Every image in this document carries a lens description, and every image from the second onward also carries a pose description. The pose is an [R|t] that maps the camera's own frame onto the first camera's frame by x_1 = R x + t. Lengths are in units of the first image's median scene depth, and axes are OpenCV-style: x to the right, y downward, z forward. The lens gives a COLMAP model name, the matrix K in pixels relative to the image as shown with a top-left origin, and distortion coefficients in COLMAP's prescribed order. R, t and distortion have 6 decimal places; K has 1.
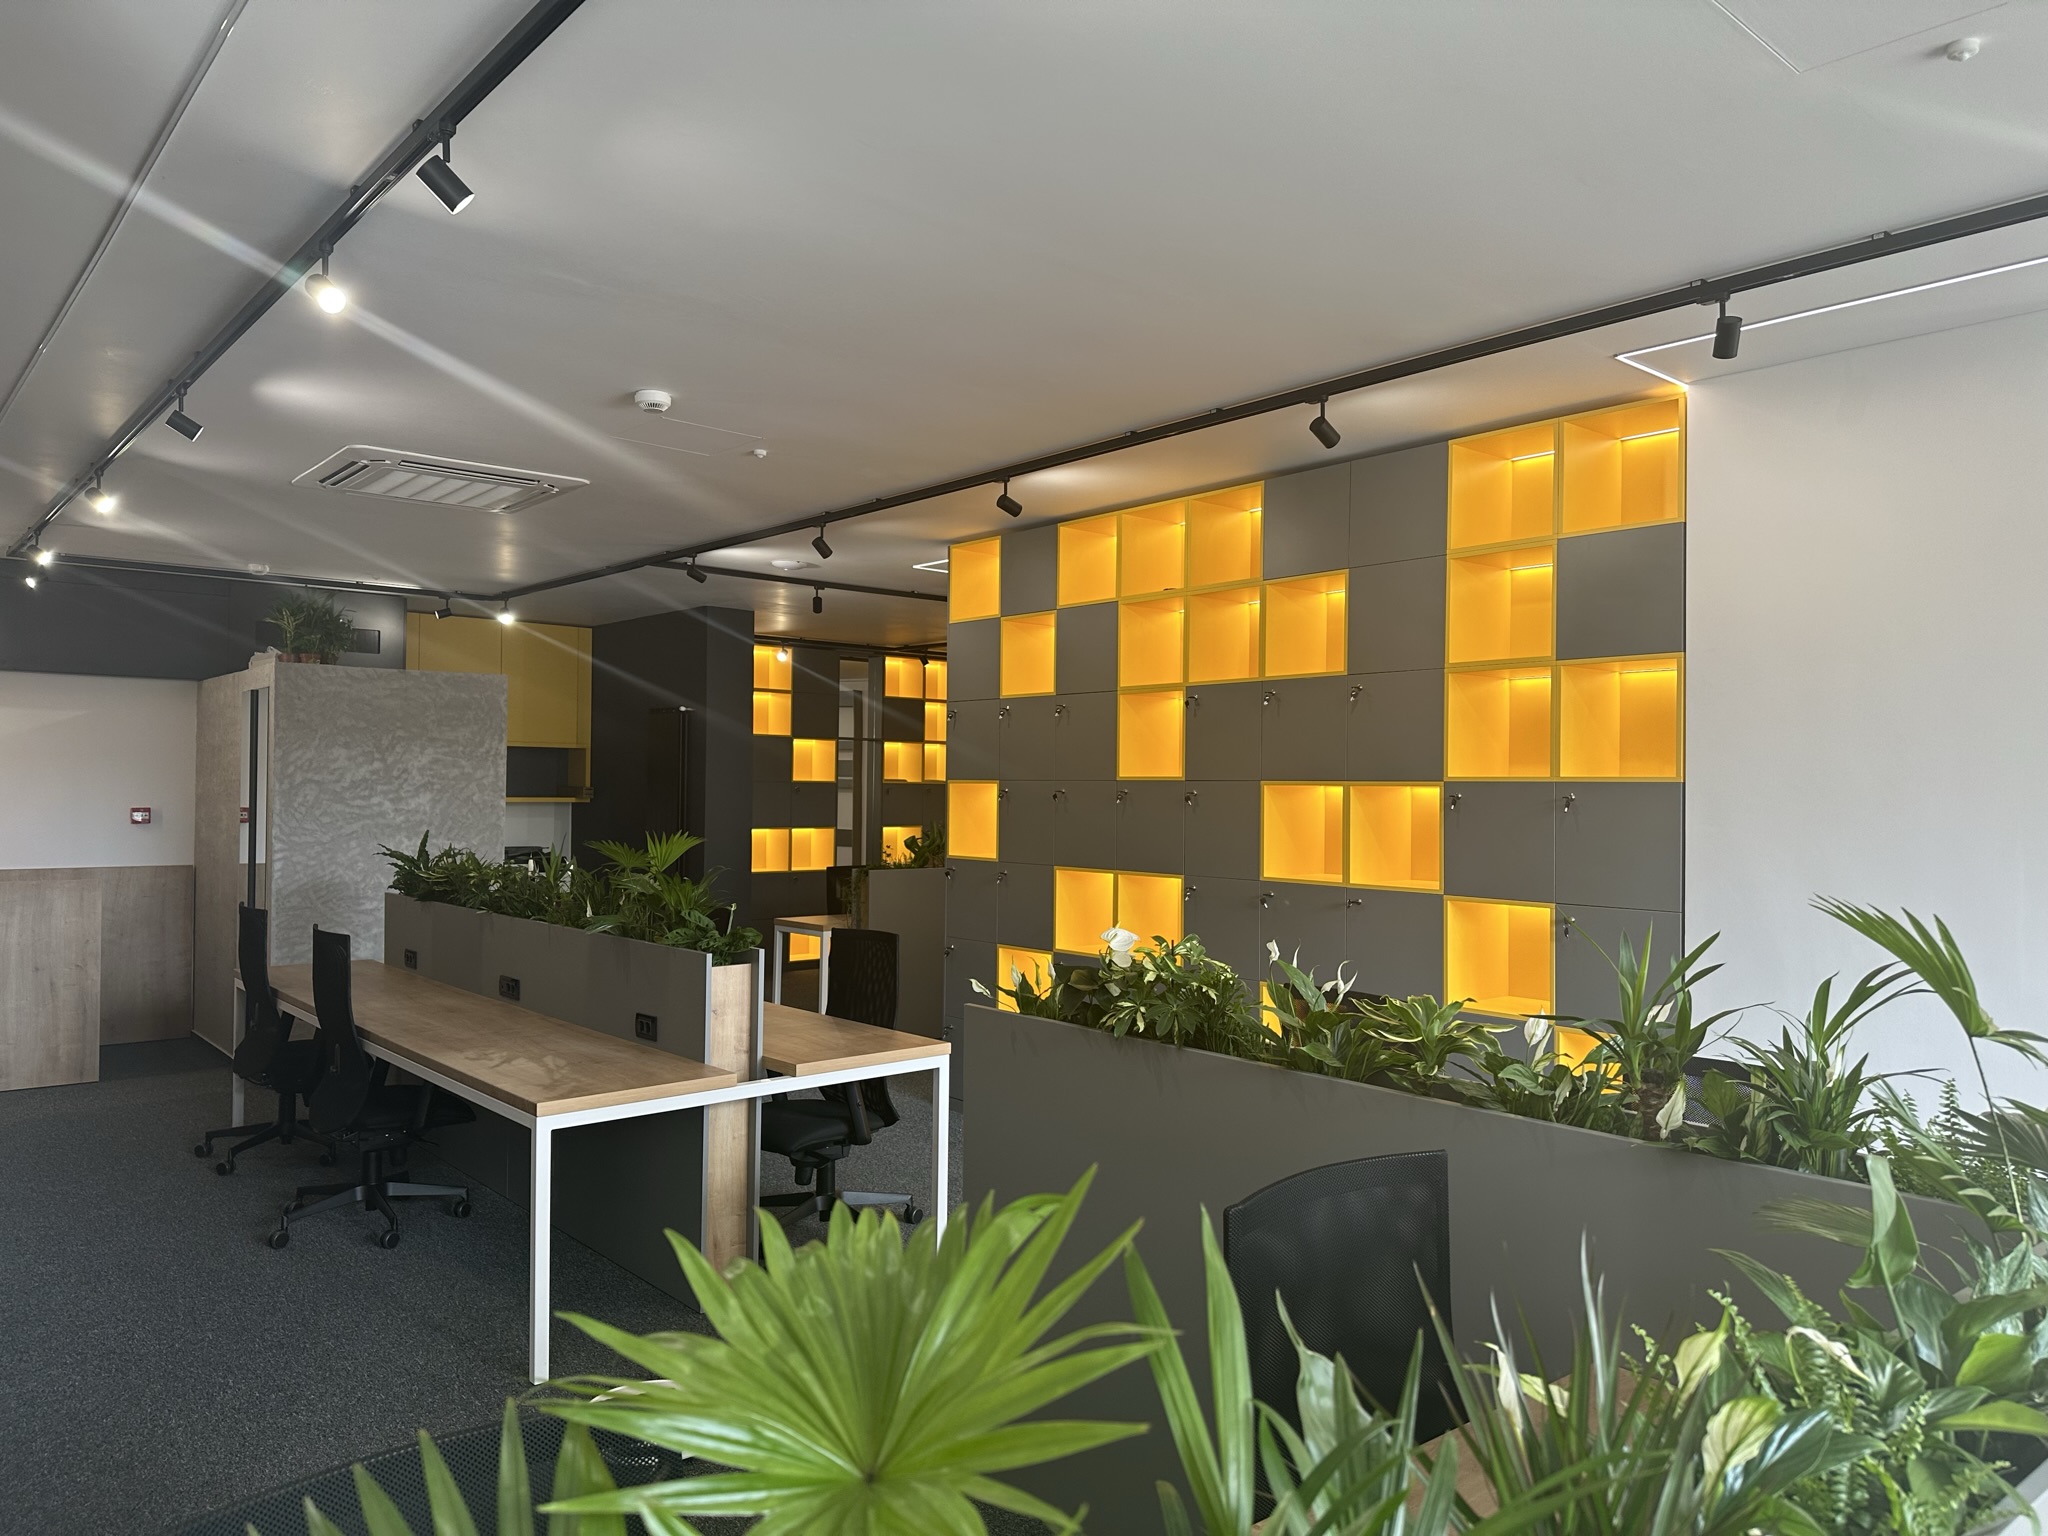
lens RADIAL K [[1442.7, 0, 1035.3], [0, 1442.7, 763.0], [0, 0, 1]] dist [0.064357, -0.087363]
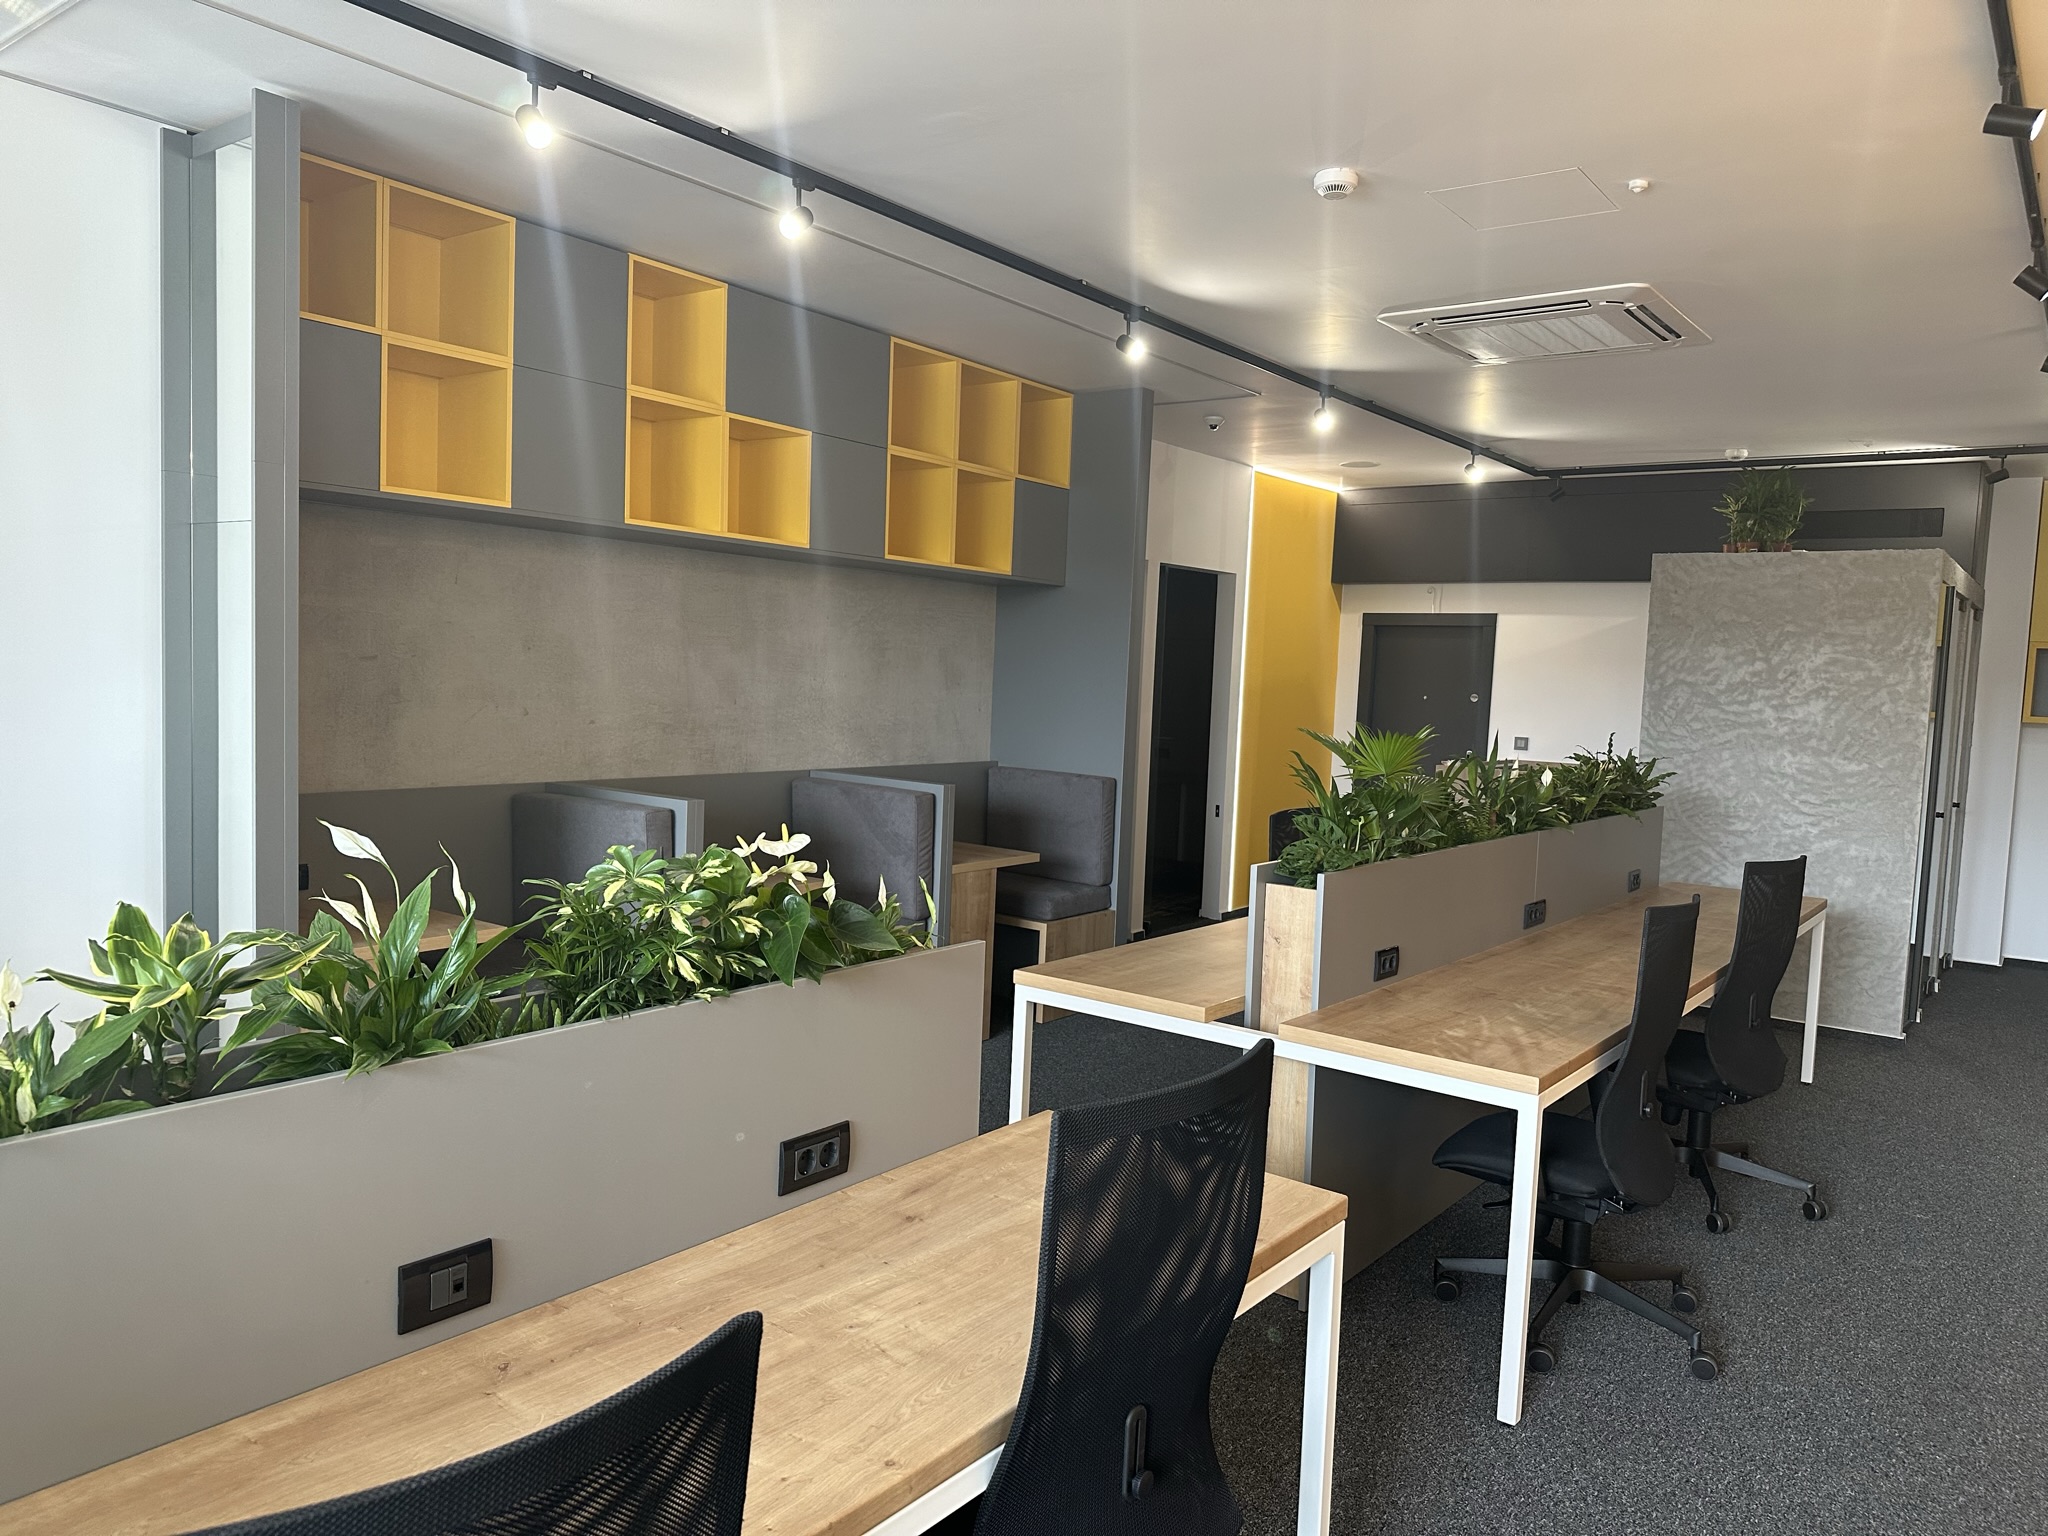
lens RADIAL K [[1442.7, 0, 1019.6], [0, 1442.7, 782.9], [0, 0, 1]] dist [0.064357, -0.087363]
pose [[0.213540, 0.079040, -0.973732, 0.301370], [-0.021193, 0.996862, 0.076270, 0.014031], [0.976704, 0.004349, 0.214545, 0.387185]]
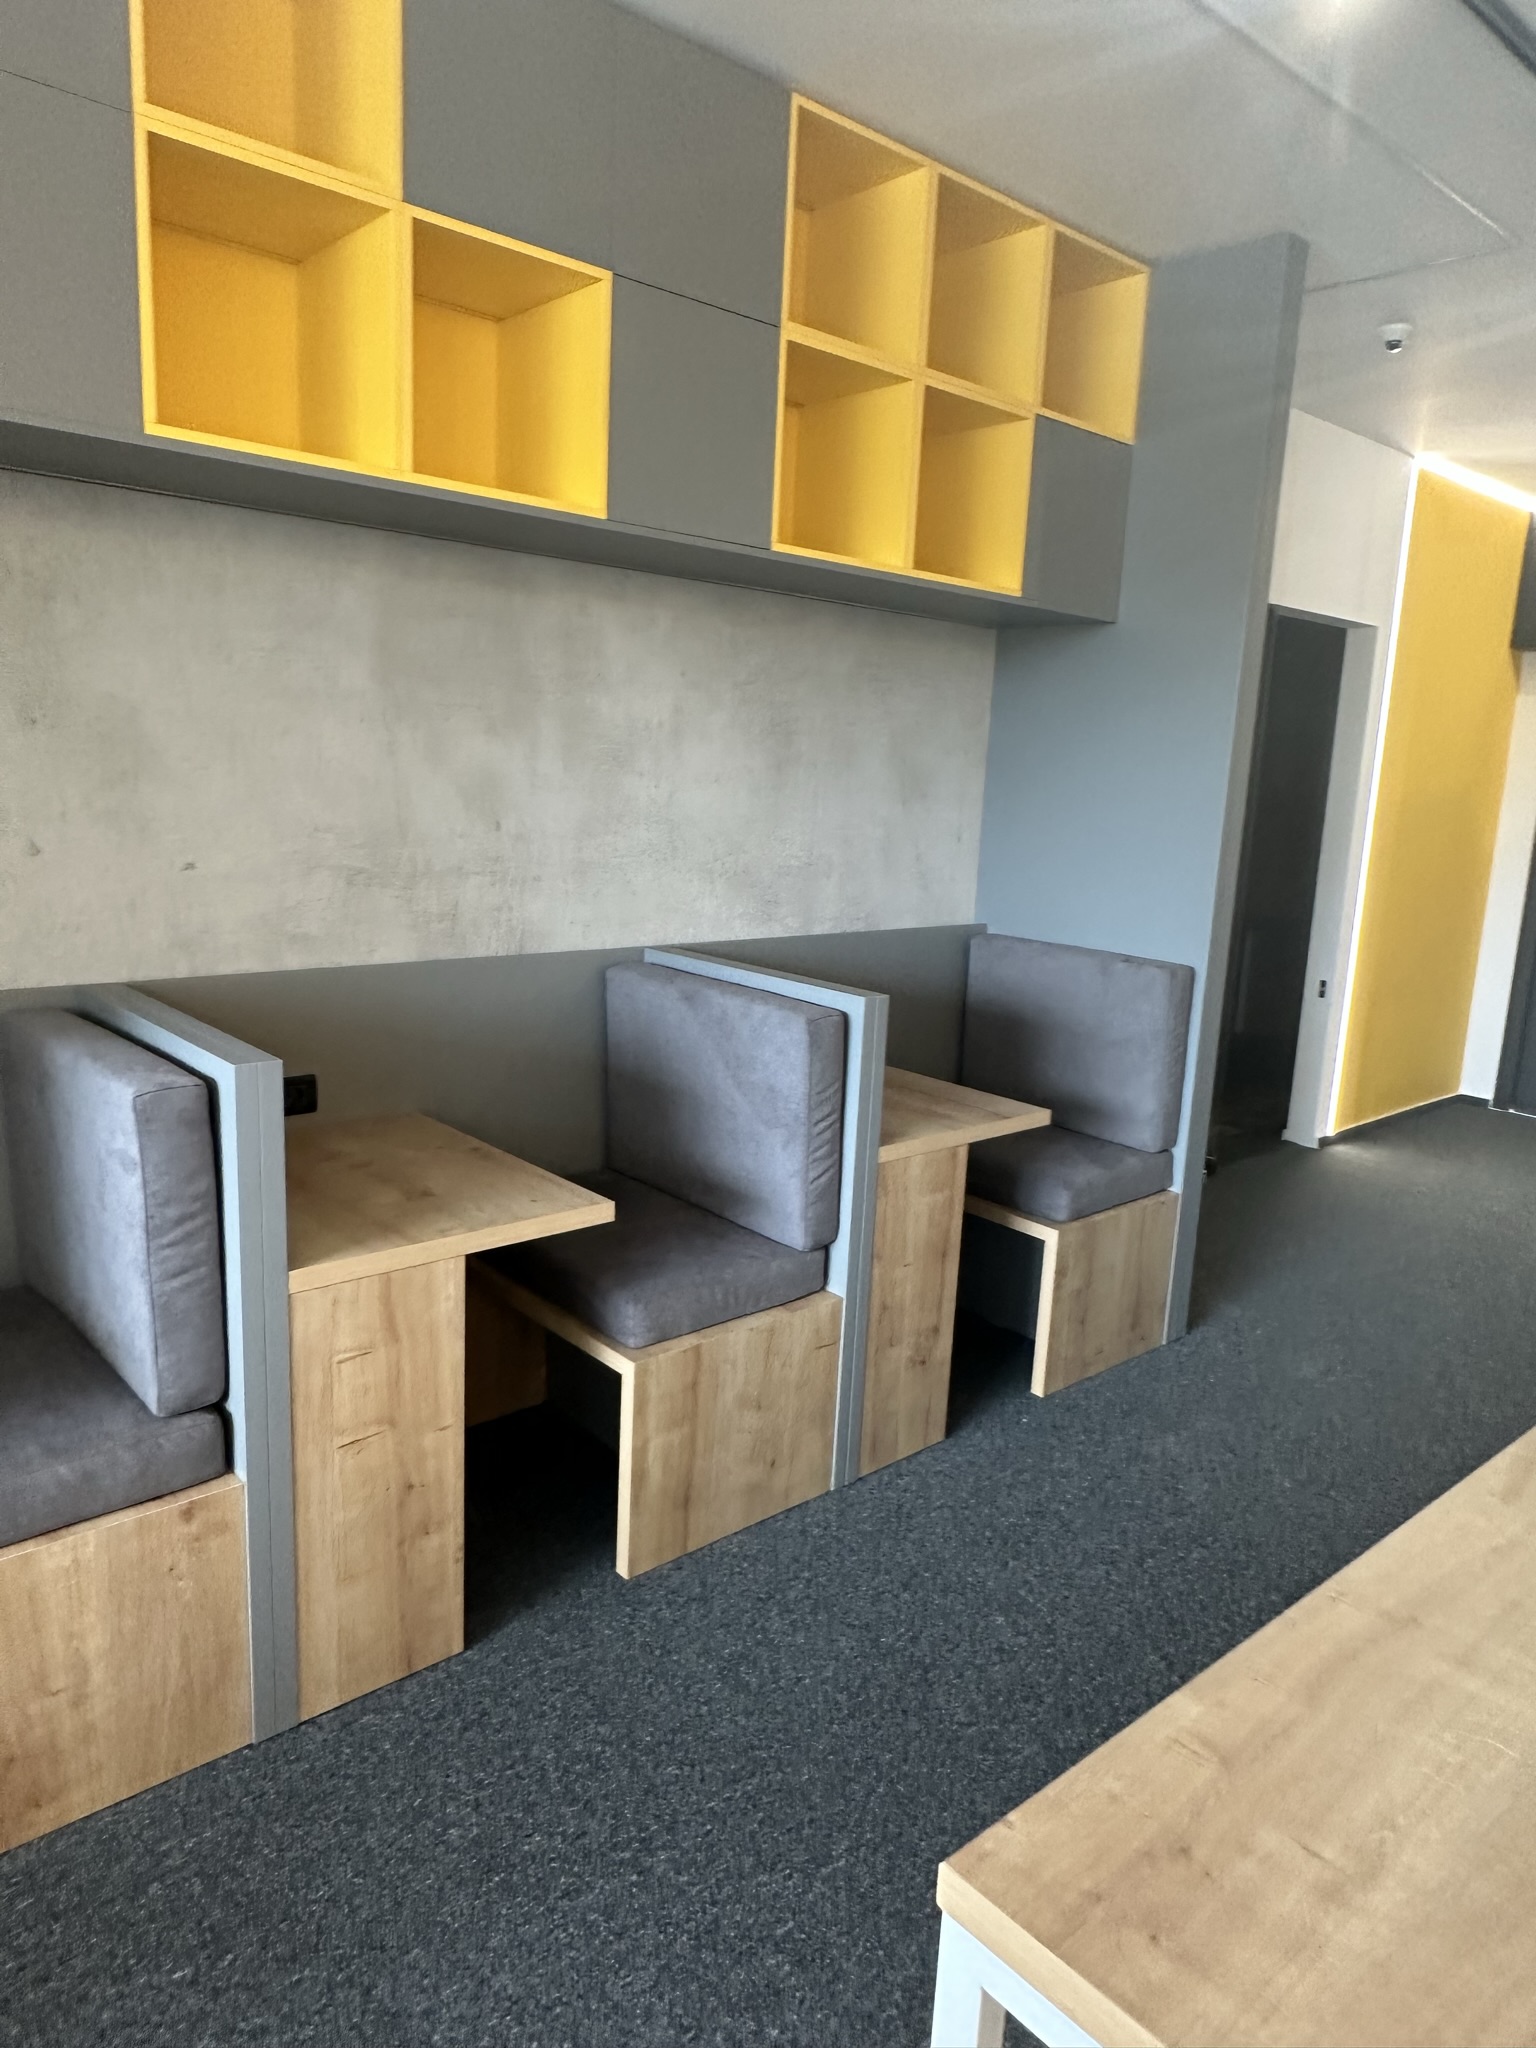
lens RADIAL K [[1412.1, 0, 721.3], [0, 1412.1, 1035.8], [0, 0, 1]] dist [-0.022165, 0.002651]
pose [[-0.001053, 0.183219, -0.983072, -0.056103], [-0.025344, 0.982751, 0.183186, 0.015895], [0.999678, 0.025108, 0.003609, 0.467852]]
